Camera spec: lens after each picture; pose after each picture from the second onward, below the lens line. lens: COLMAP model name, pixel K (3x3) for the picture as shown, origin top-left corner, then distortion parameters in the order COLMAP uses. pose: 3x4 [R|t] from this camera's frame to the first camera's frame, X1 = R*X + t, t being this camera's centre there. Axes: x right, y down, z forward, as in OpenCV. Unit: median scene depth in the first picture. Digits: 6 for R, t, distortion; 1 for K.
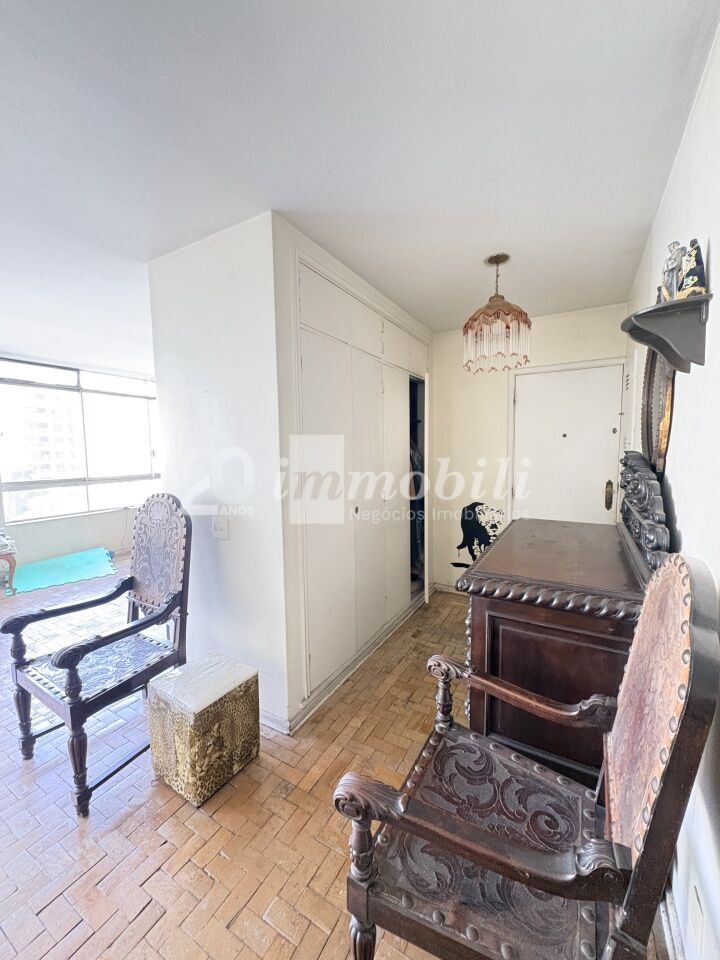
lens RADIAL K [[381.9, 0, 358.2], [0, 381.9, 480.2], [0, 0, 1]] dist [-0.001226, -0.000038]
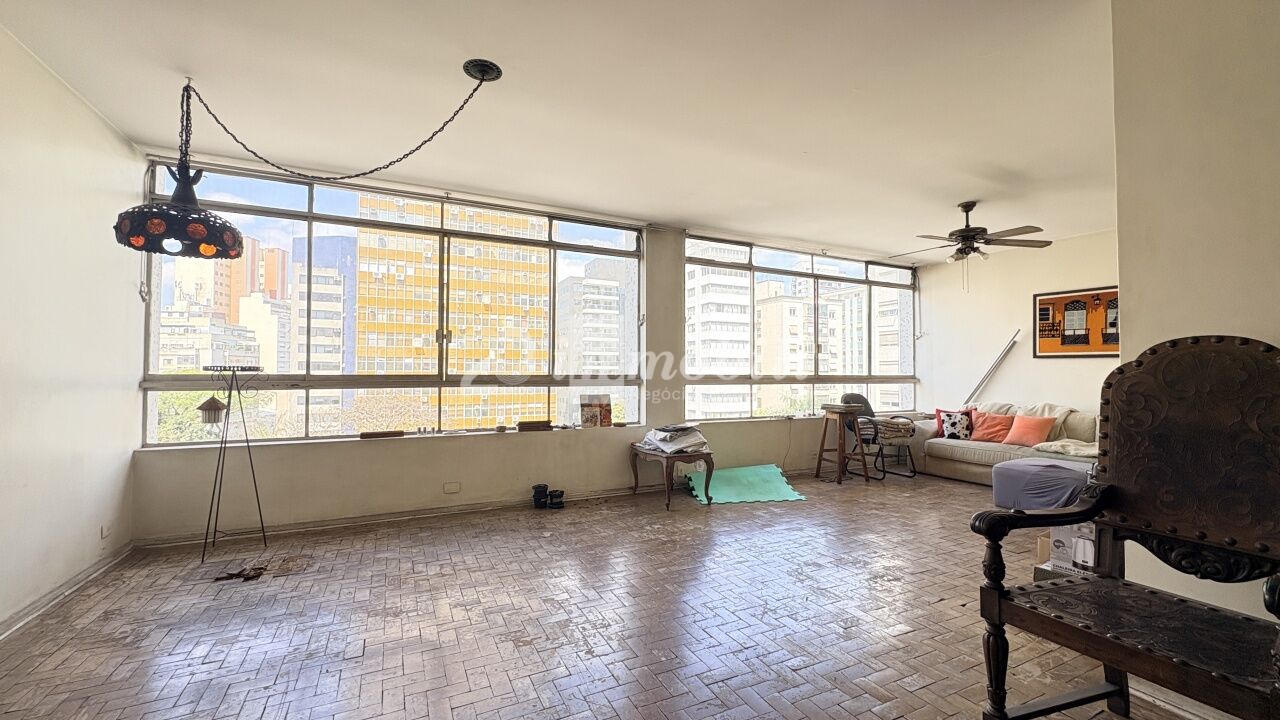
lens RADIAL K [[509.6, 0, 639.8], [0, 509.6, 361.7], [0, 0, 1]] dist [-0.000287, -0.000016]
pose [[0.834473, 0.002411, -0.551044, -0.517230], [-0.061089, 0.994231, -0.088161, 0.121498], [0.547652, 0.107230, 0.829806, -0.039404]]
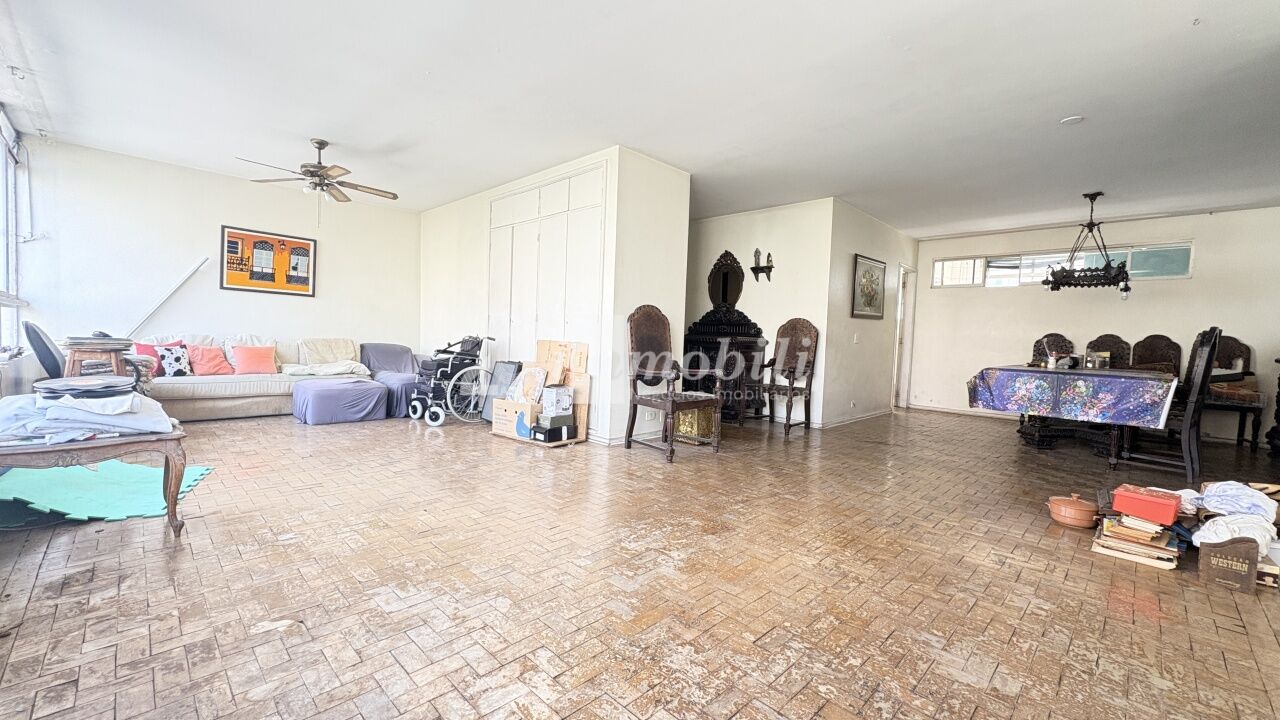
lens RADIAL K [[509.6, 0, 639.8], [0, 509.6, 361.7], [0, 0, 1]] dist [-0.000287, -0.000016]
pose [[0.239156, -0.023026, 0.970708, -1.704285], [0.042827, 0.998996, 0.013146, 0.160432], [-0.970036, 0.038429, 0.239902, 0.338410]]
